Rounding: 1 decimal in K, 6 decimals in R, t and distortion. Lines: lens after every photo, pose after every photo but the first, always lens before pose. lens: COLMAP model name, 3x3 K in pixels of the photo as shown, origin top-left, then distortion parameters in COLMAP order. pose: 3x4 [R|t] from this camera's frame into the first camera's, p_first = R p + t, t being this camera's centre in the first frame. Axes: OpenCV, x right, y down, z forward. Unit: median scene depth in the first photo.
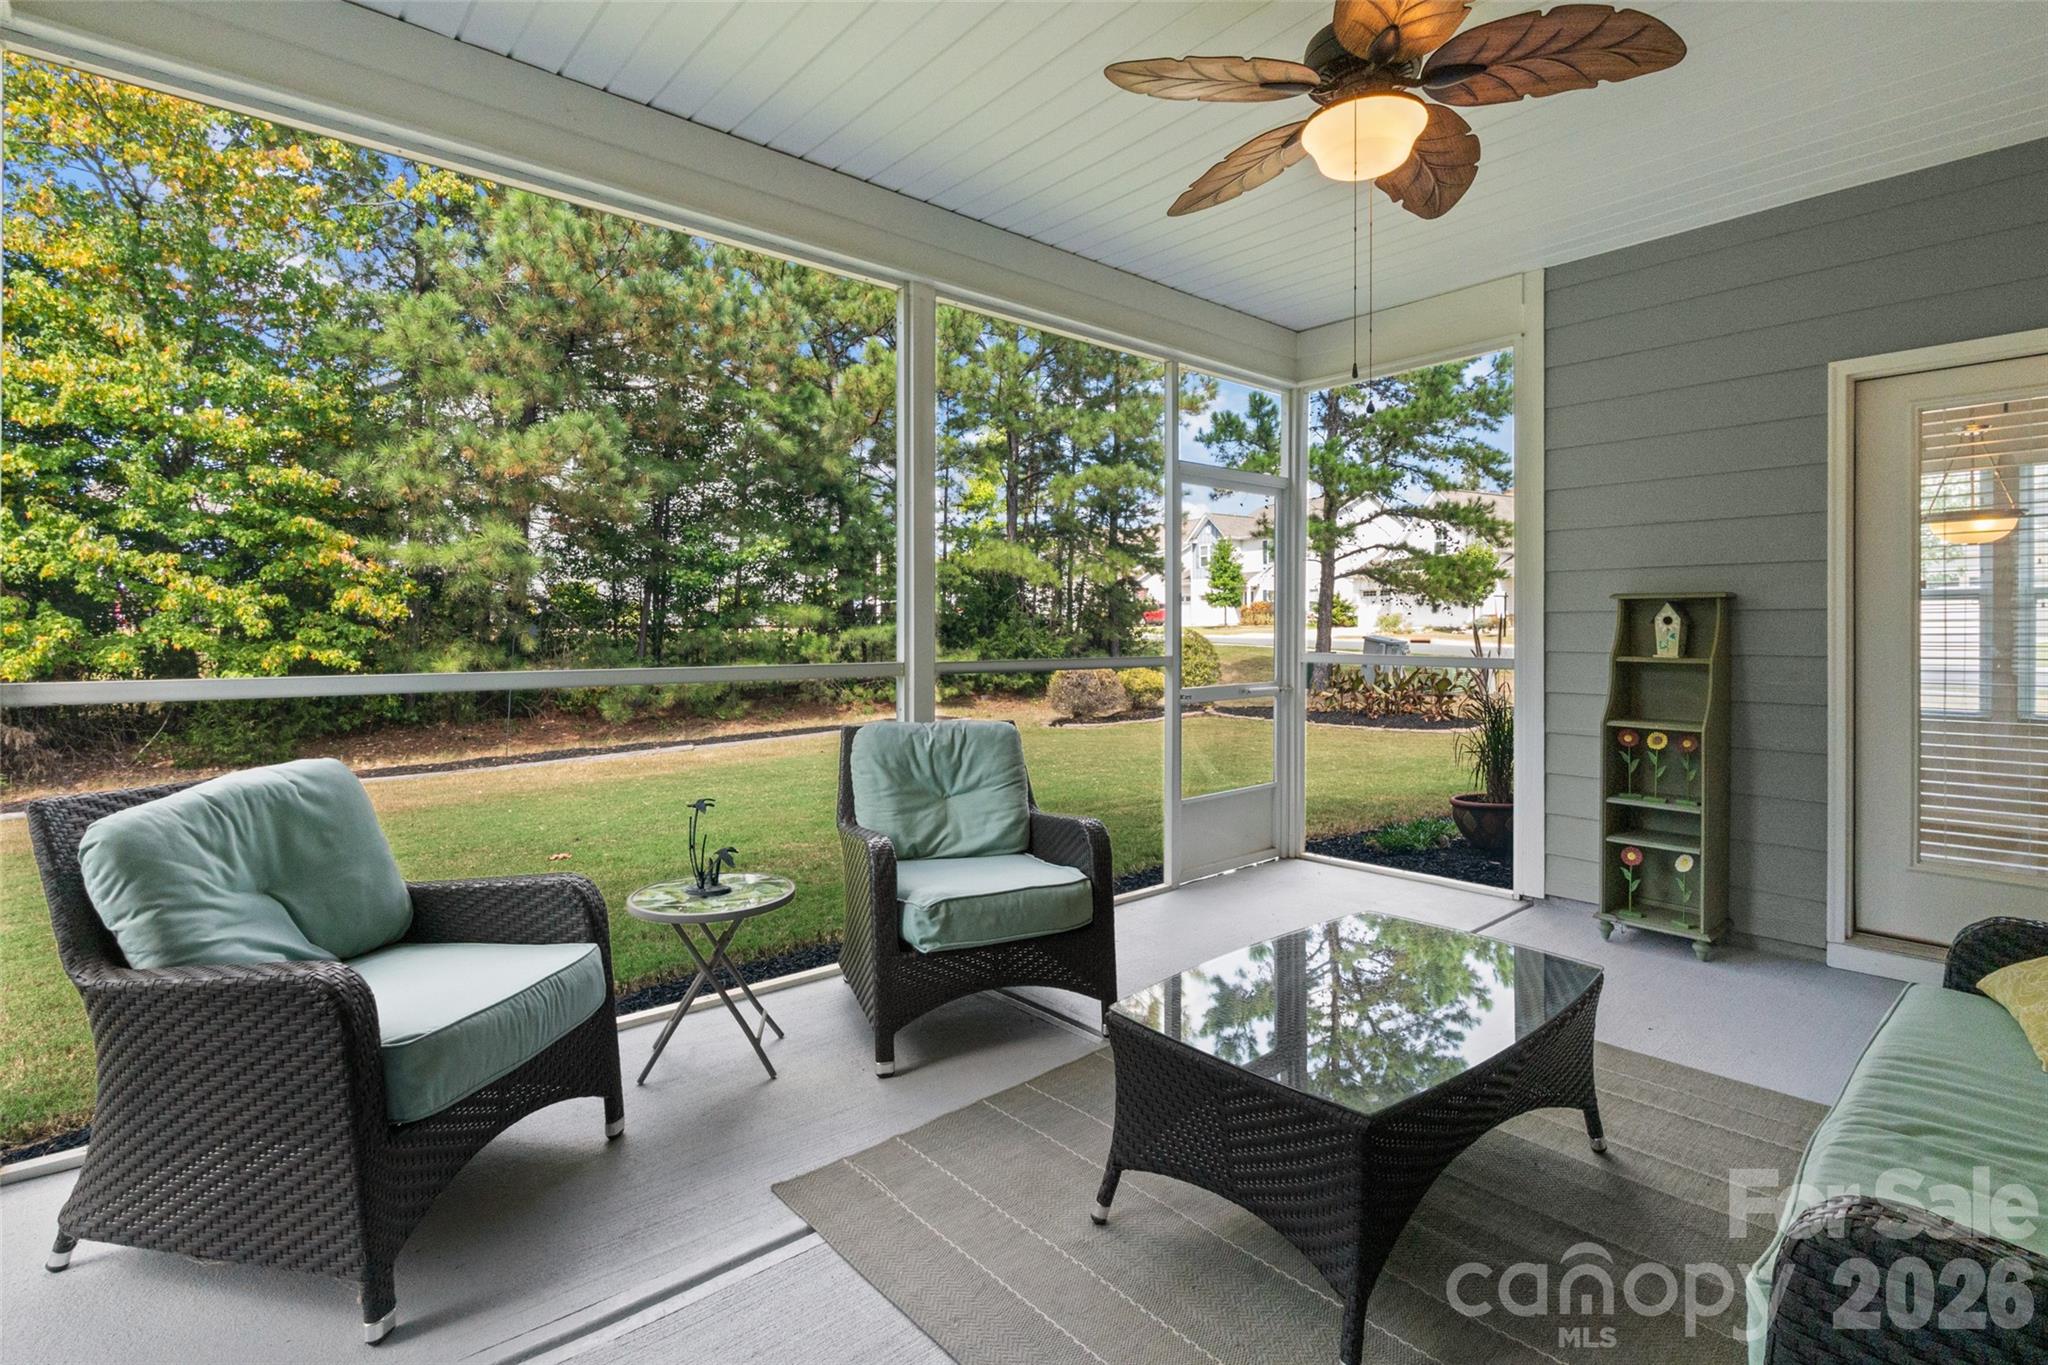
lens RADIAL K [[974.6, 0, 1023.3], [0, 974.6, 626.2], [0, 0, 1]] dist [-0.006564, 0.000701]
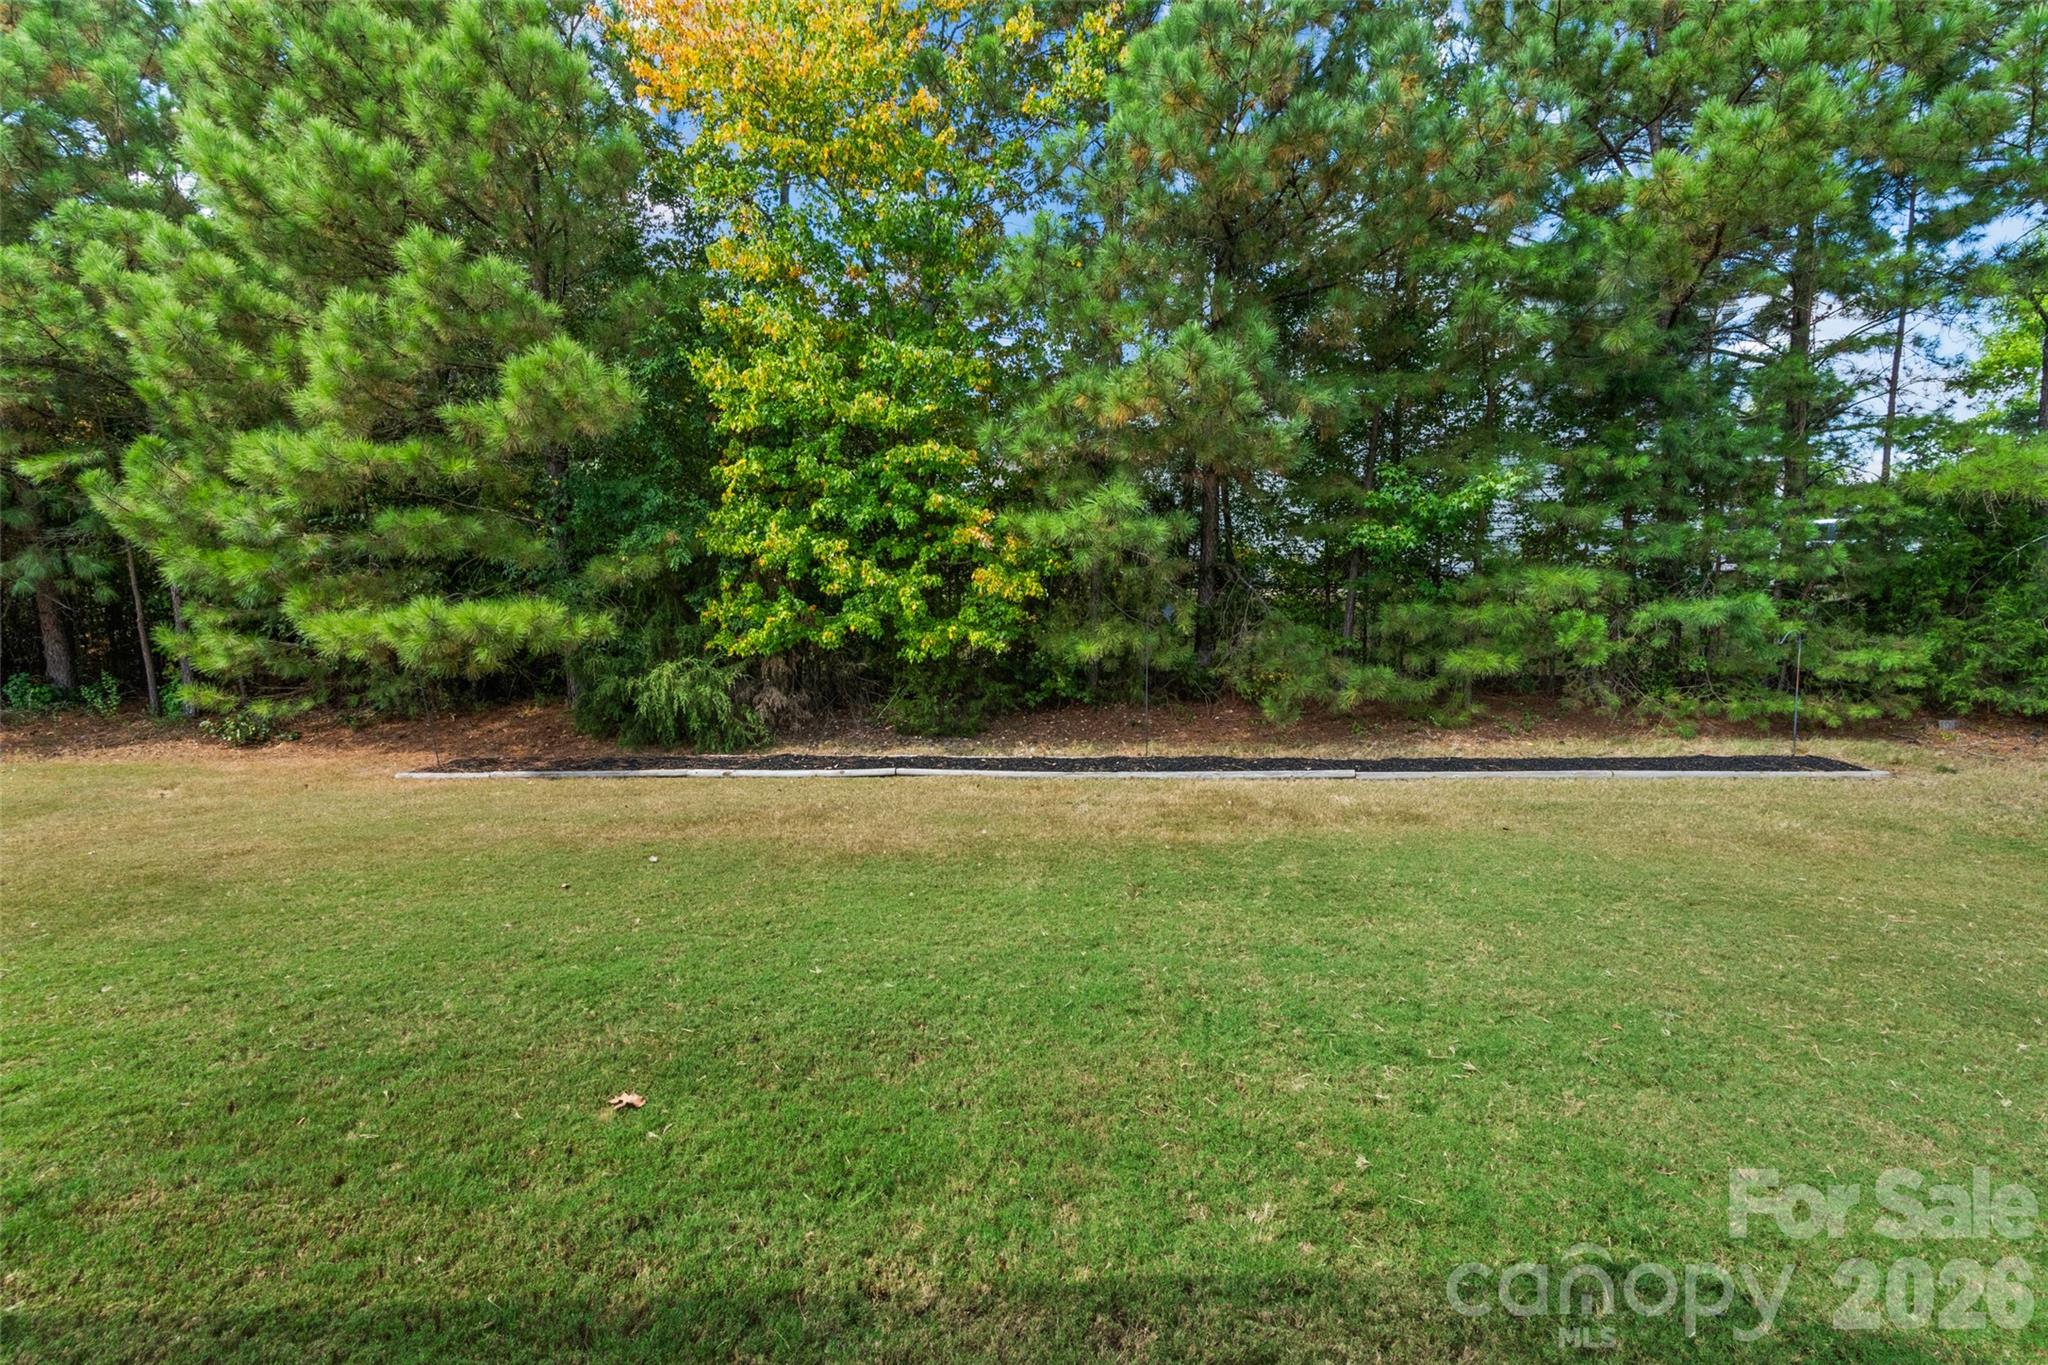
lens RADIAL K [[958.8, 0, 1029.3], [0, 958.8, 674.9], [0, 0, 1]] dist [-0.003148, -0.000181]
pose [[0.659894, 0.069476, -0.748139, 0.033360], [0.012466, 0.994566, 0.103356, -0.029051], [0.751255, -0.077530, 0.655443, 0.397447]]
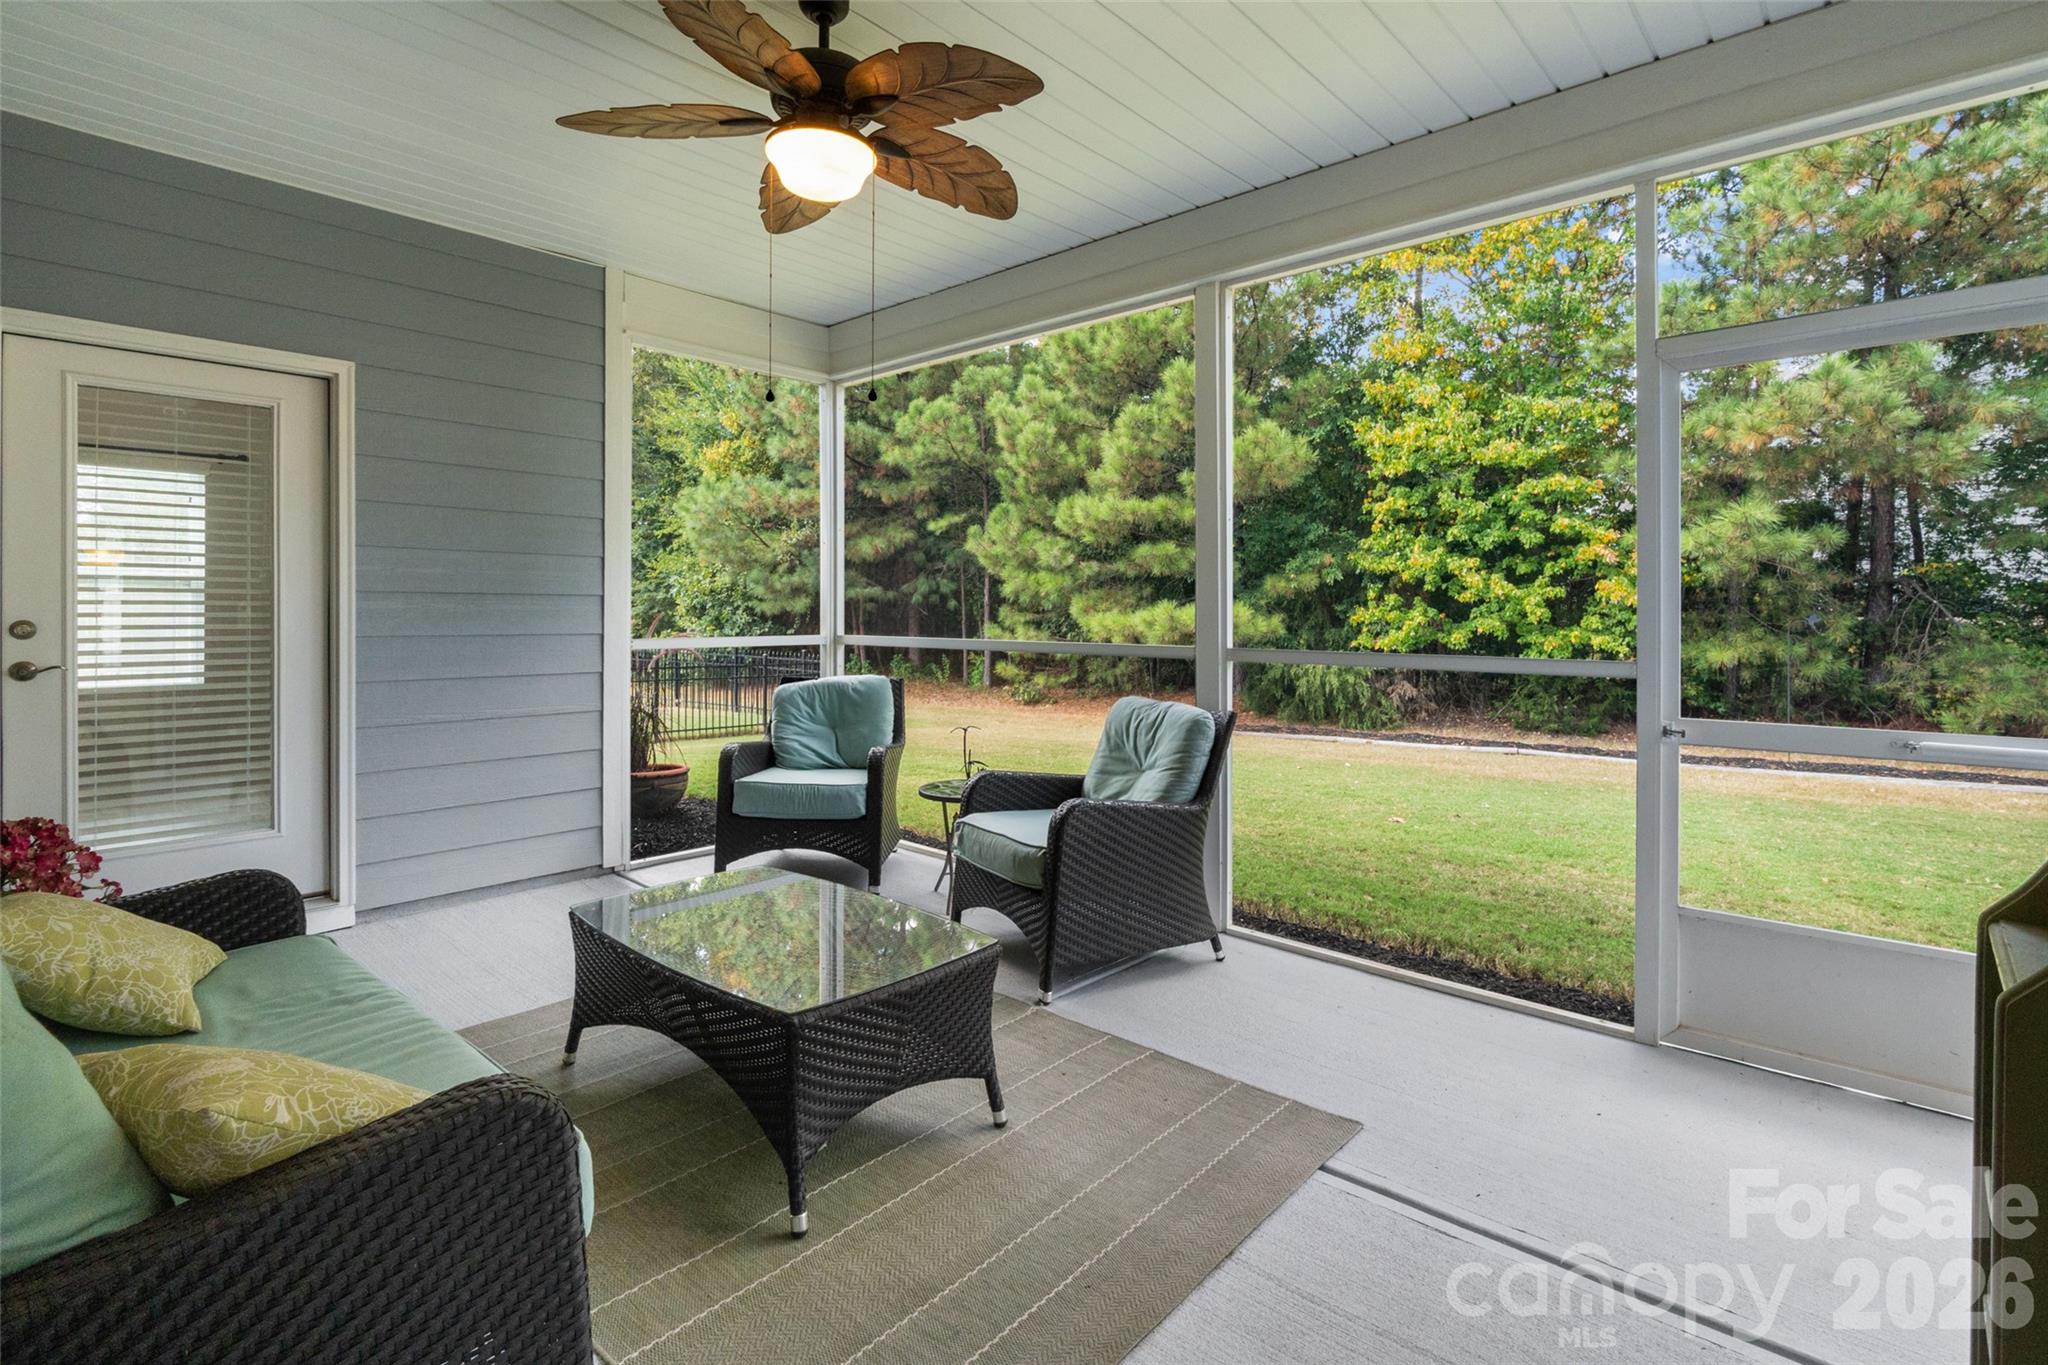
lens RADIAL K [[959.9, 0, 1020.2], [0, 959.9, 610.8], [0, 0, 1]] dist [-0.009078, -0.000046]
pose [[0.123940, -0.003620, -0.992283, 0.260567], [-0.000821, 0.999993, -0.003751, 0.000465], [0.992289, 0.001280, 0.123936, 0.213688]]
